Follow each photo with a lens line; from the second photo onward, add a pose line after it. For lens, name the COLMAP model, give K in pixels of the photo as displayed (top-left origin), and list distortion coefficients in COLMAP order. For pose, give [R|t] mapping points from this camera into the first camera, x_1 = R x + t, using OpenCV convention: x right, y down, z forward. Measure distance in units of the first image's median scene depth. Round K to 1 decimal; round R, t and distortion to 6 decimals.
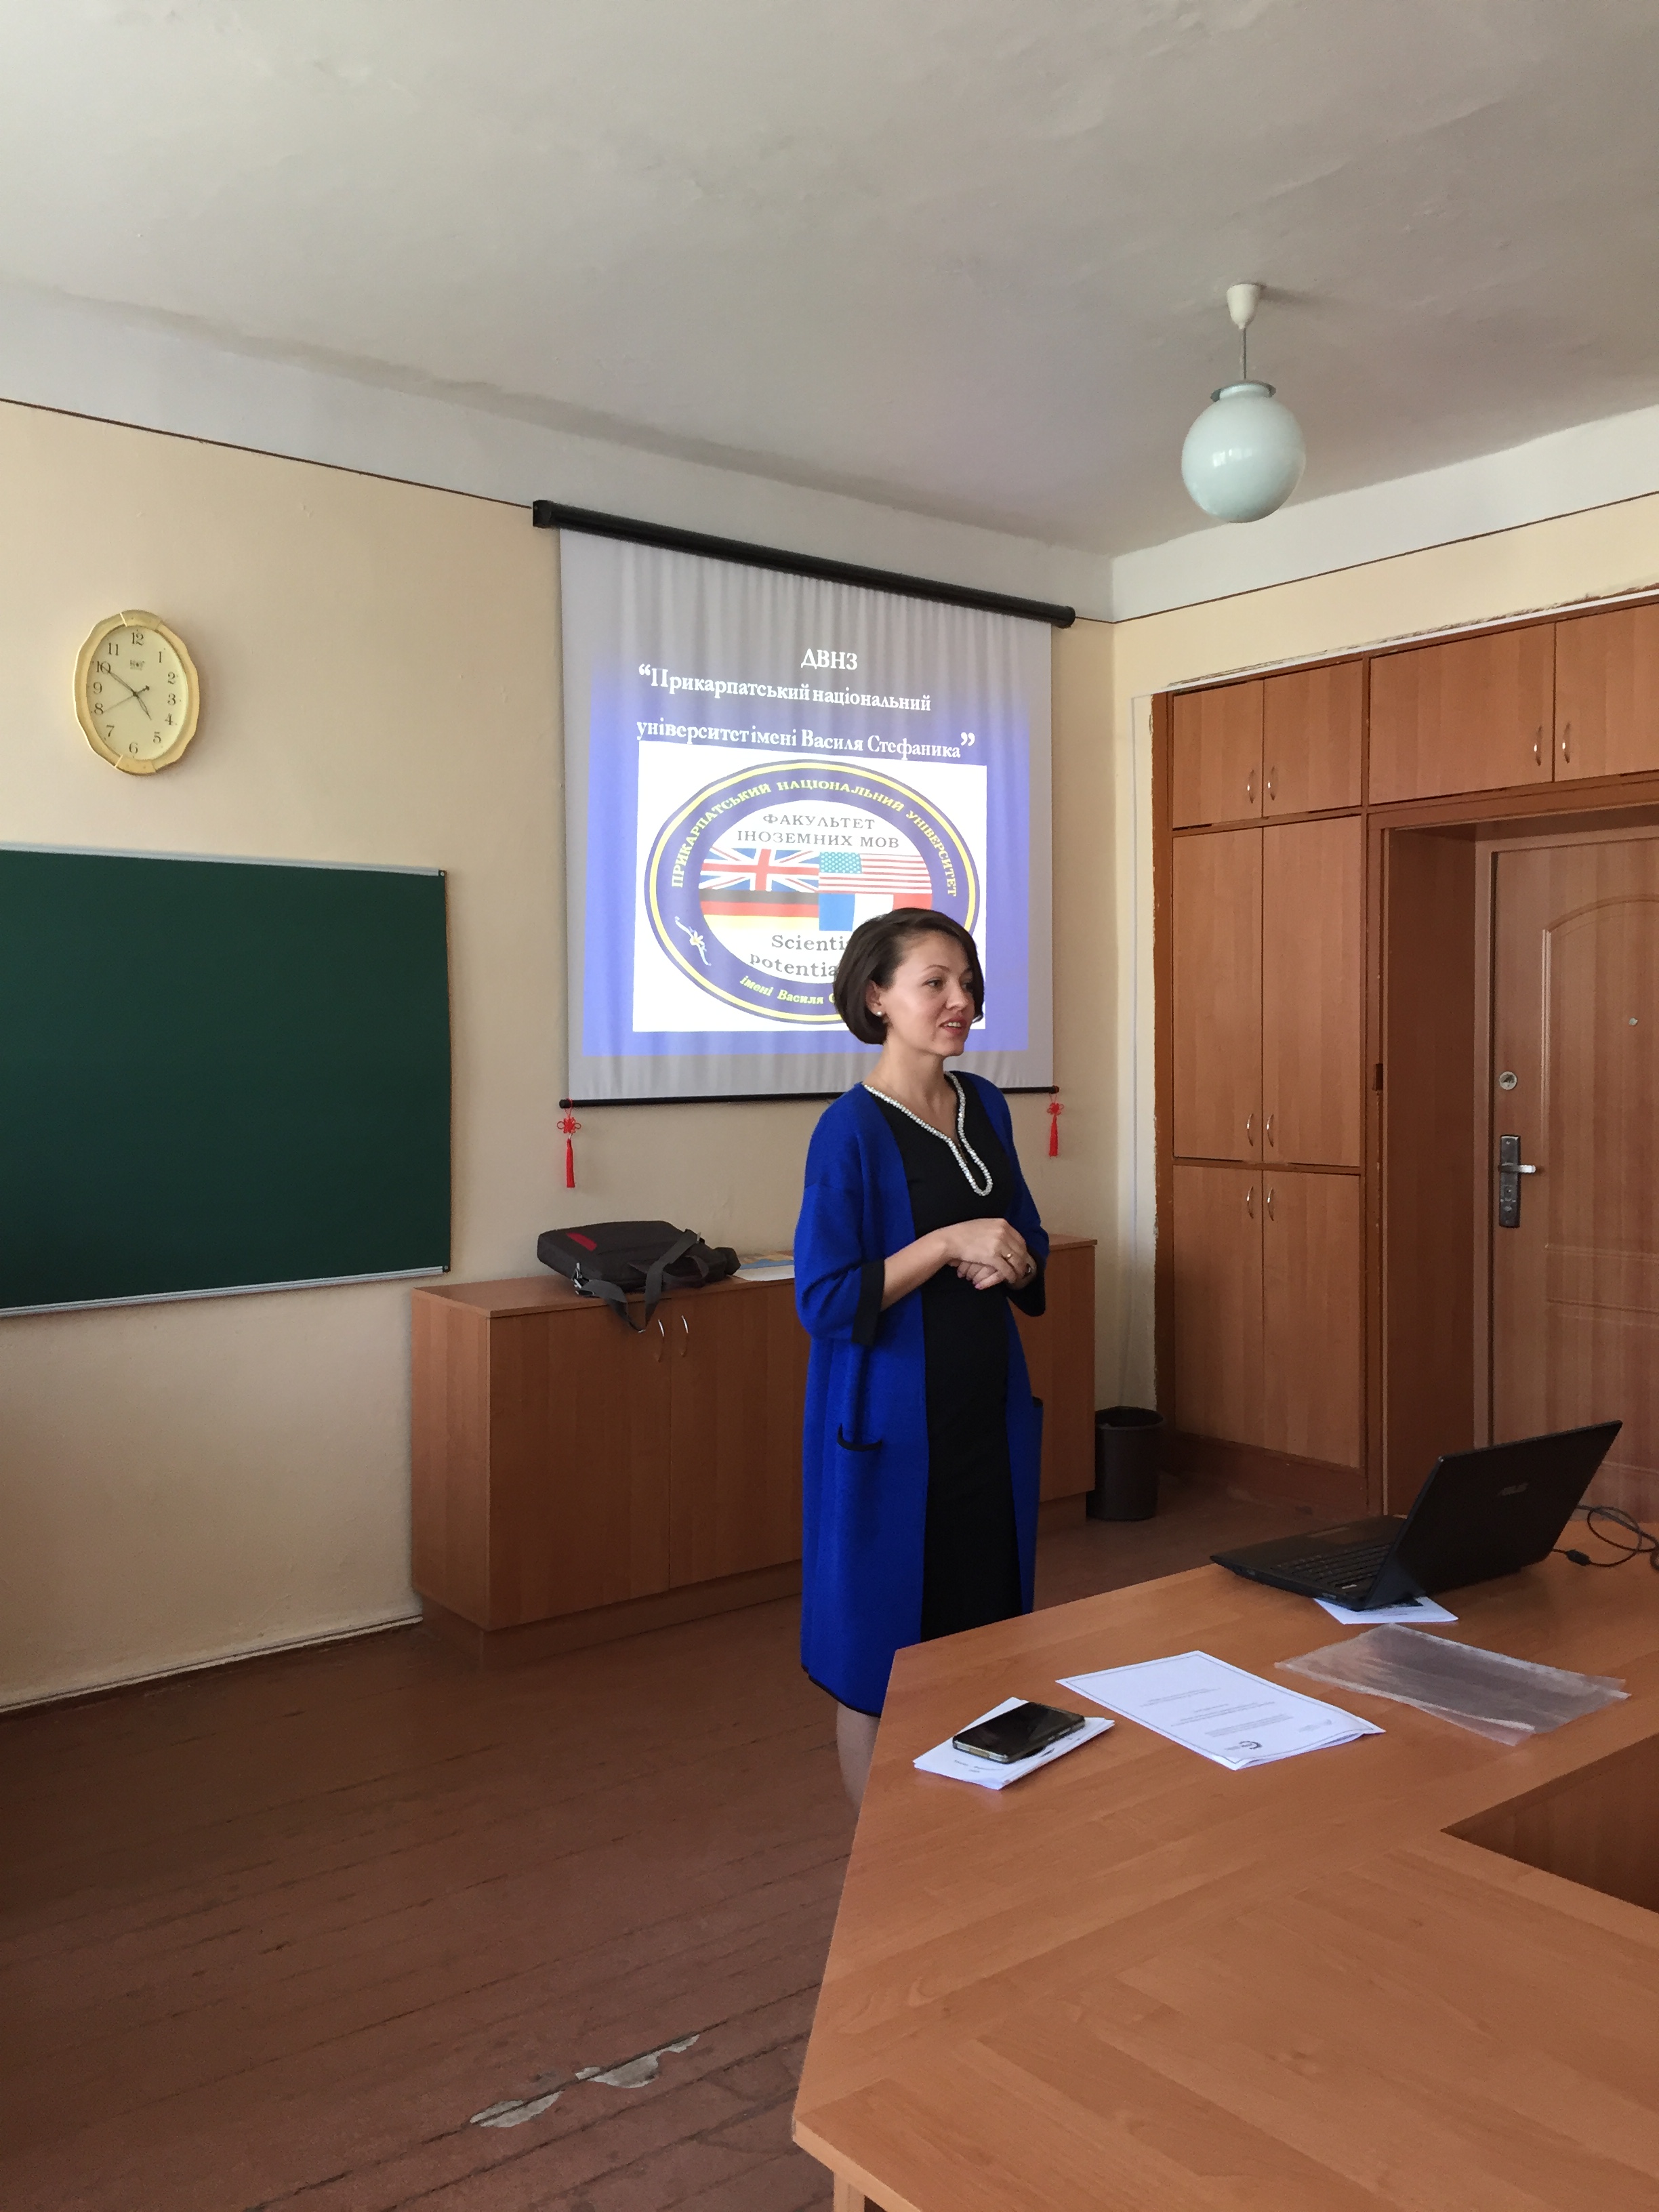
lens RADIAL K [[1889.9, 0, 829.5], [0, 1889.9, 1106.0], [0, 0, 1]] dist [0.091133, -0.103898]
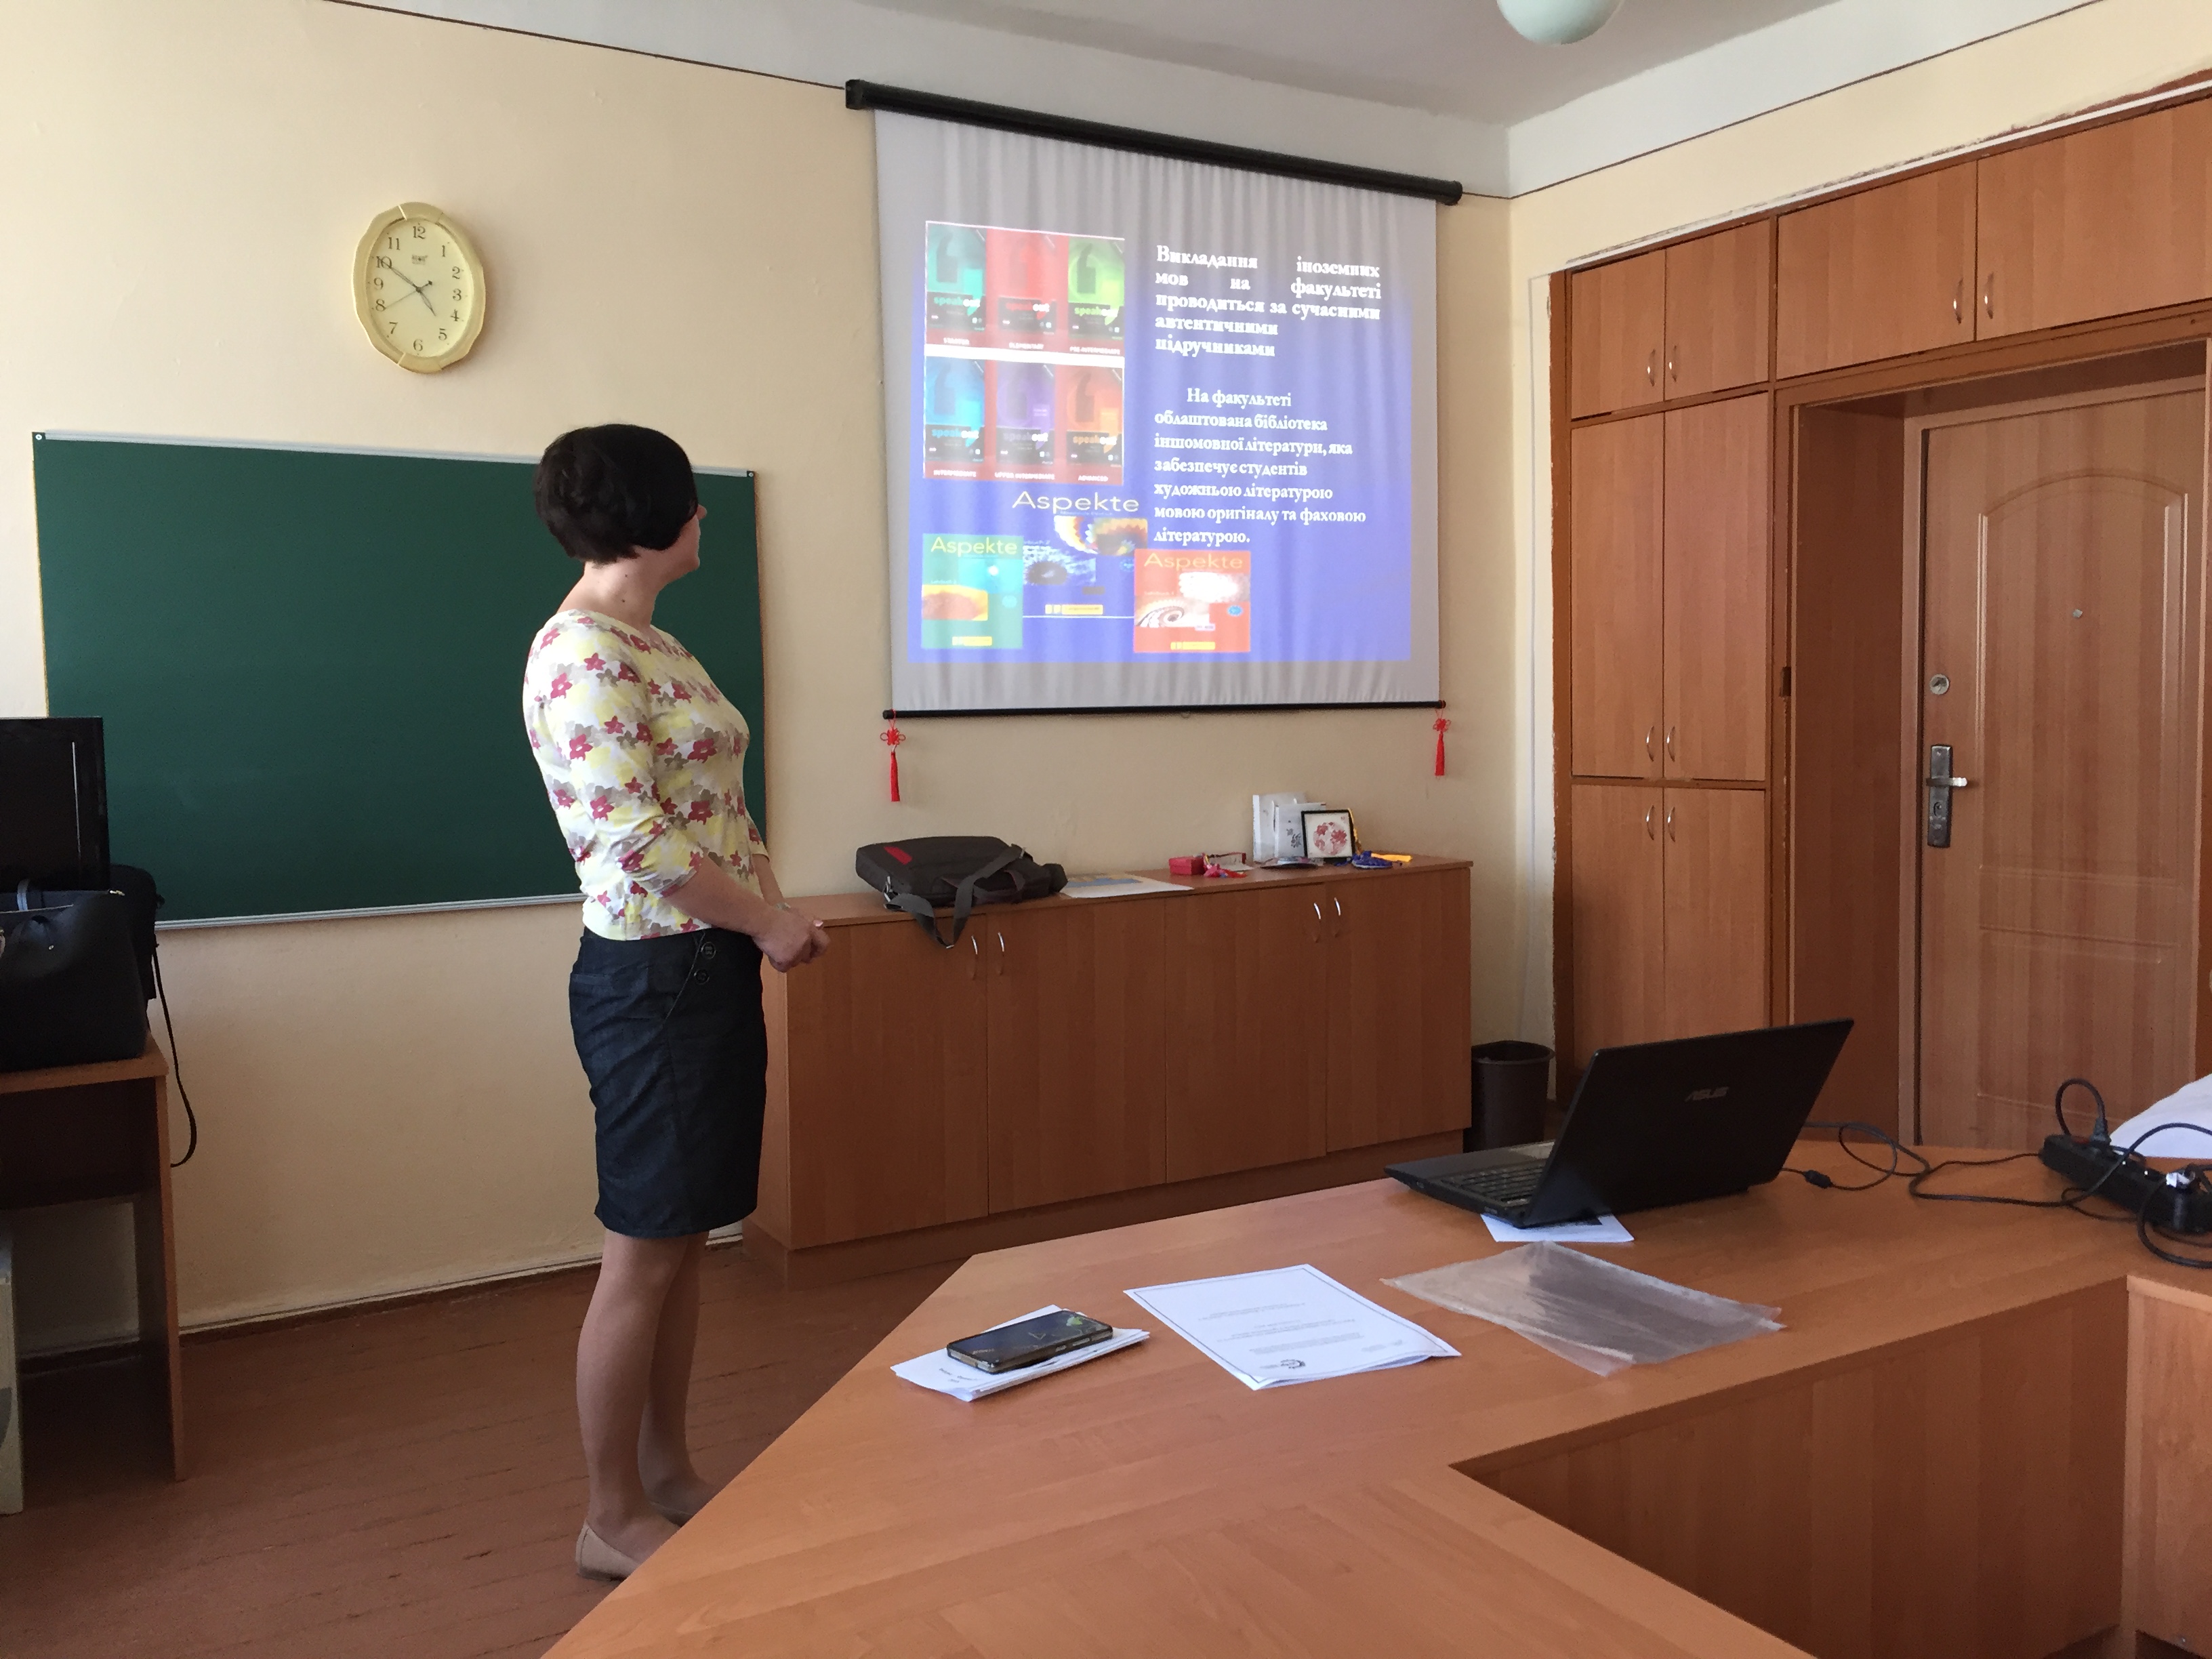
lens RADIAL K [[1889.9, 0, 1113.6], [0, 1889.9, 817.2], [0, 0, 1]] dist [0.091133, -0.103898]
pose [[0.990791, -0.001907, -0.135388, 0.101667], [0.005662, 0.999610, 0.027359, 0.024666], [0.135283, -0.027874, 0.990415, 0.055912]]
